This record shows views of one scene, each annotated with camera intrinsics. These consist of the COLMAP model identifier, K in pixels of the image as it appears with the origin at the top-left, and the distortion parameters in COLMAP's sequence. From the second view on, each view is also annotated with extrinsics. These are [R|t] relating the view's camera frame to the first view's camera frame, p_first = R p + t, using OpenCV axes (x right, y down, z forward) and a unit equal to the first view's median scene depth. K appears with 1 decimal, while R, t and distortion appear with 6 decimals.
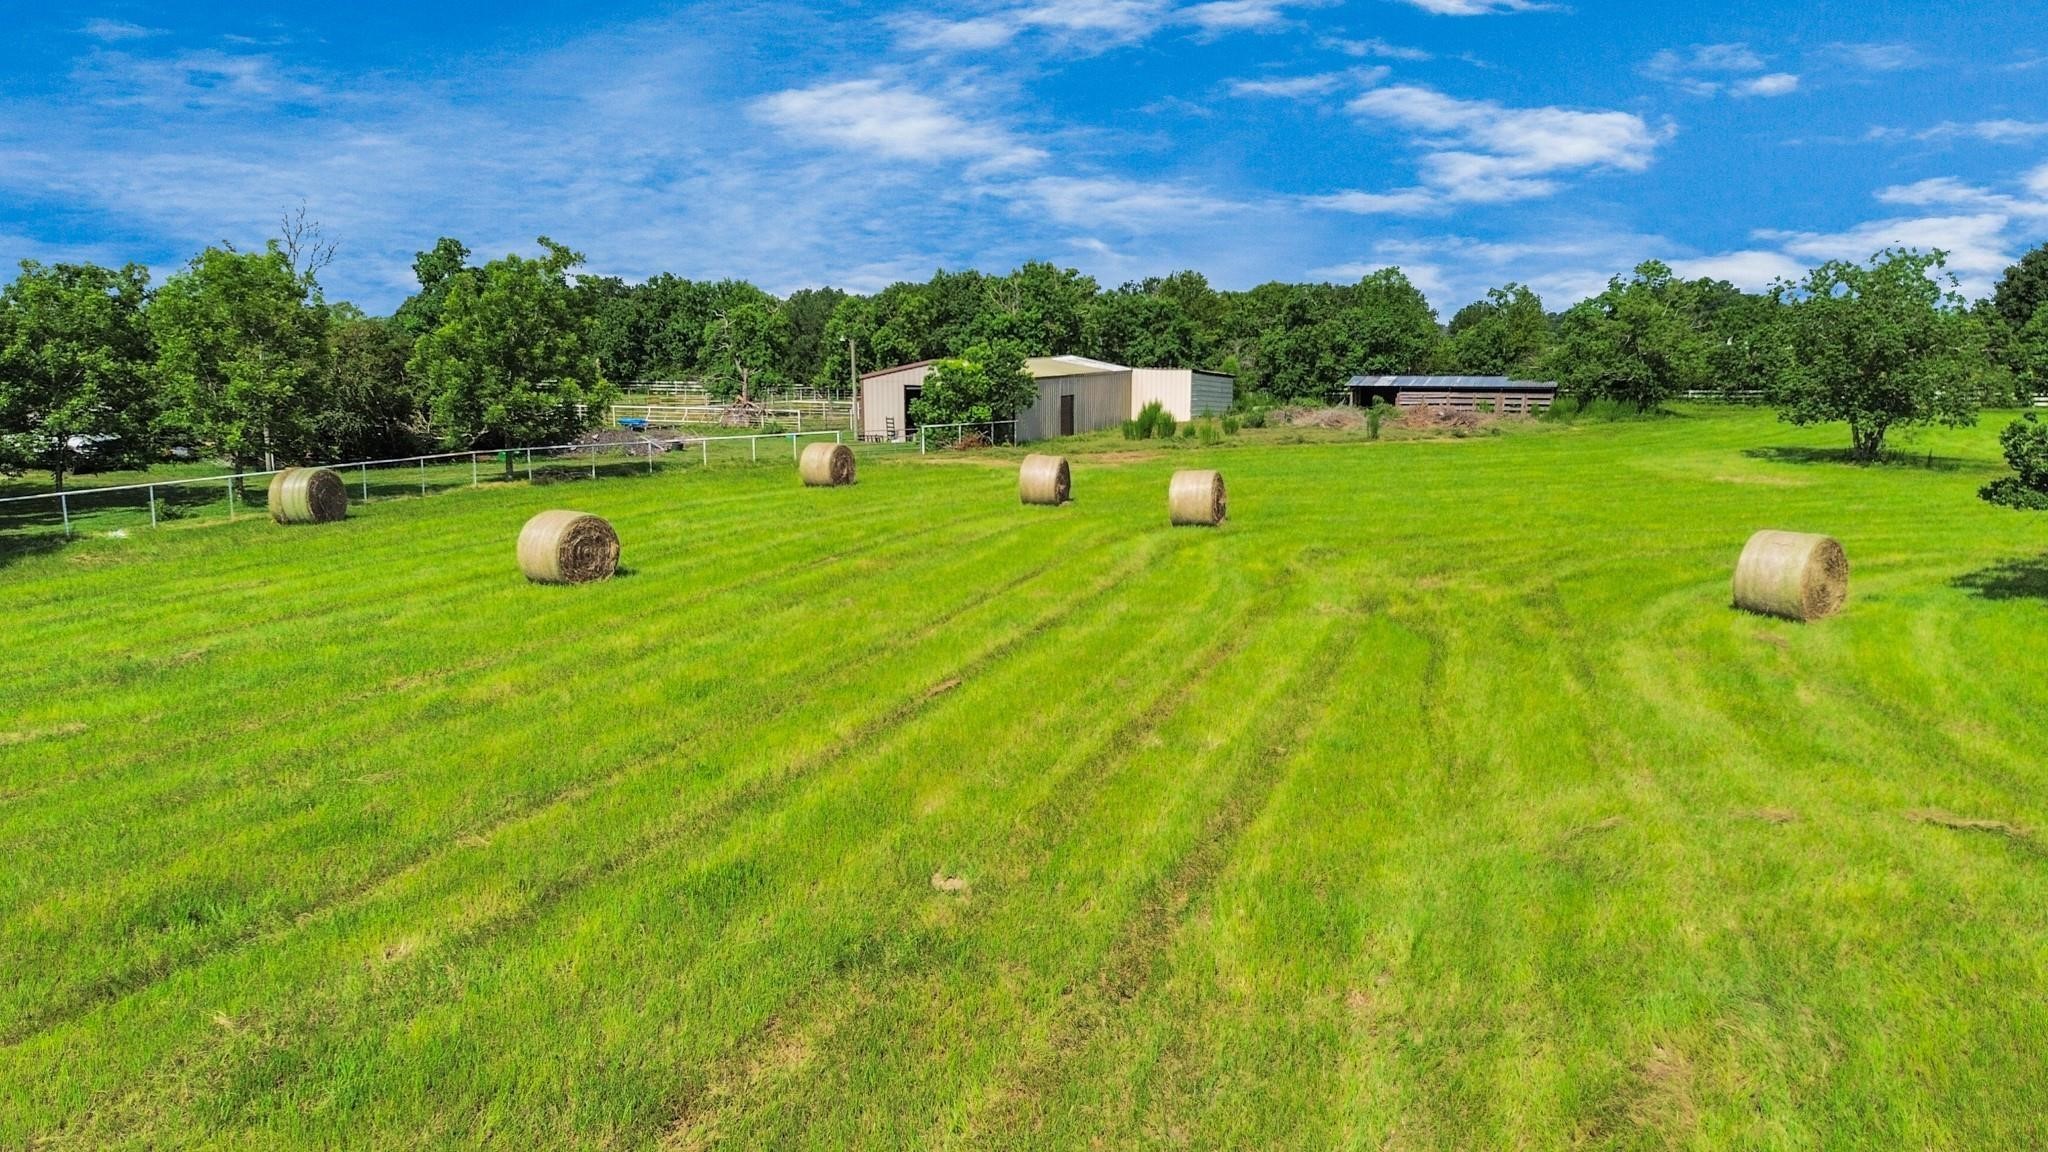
lens RADIAL K [[1436.3, 0, 1024.0], [0, 1436.3, 576.0], [0, 0, 1]] dist [0.084359, -0.106683]
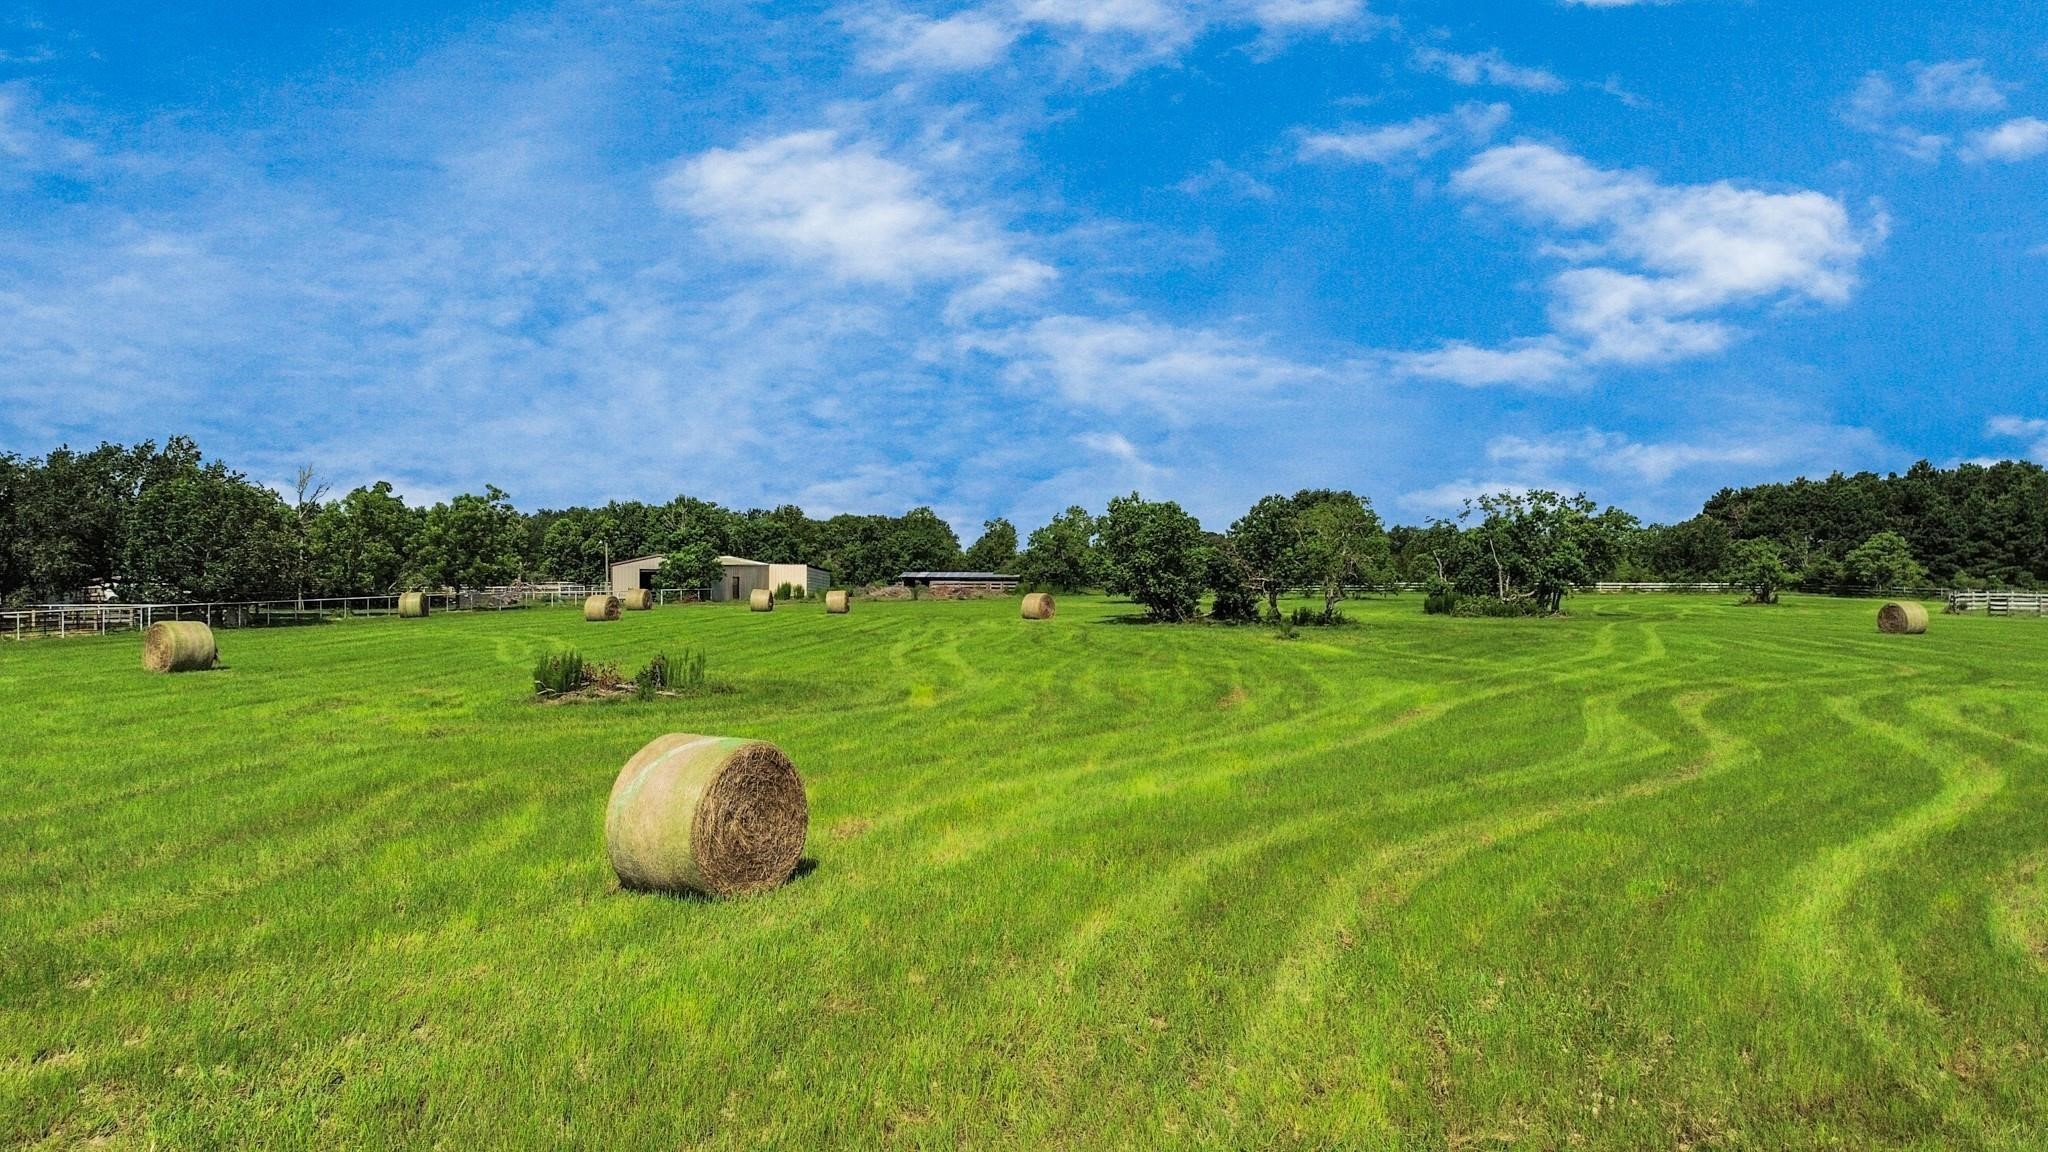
lens RADIAL K [[1436.3, 0, 1024.0], [0, 1436.3, 576.0], [0, 0, 1]] dist [0.084359, -0.106683]
pose [[0.954473, 0.003160, 0.298282, -0.122200], [0.044056, 0.987485, -0.151436, 0.115159], [-0.295027, 0.157683, 0.942388, -0.550367]]
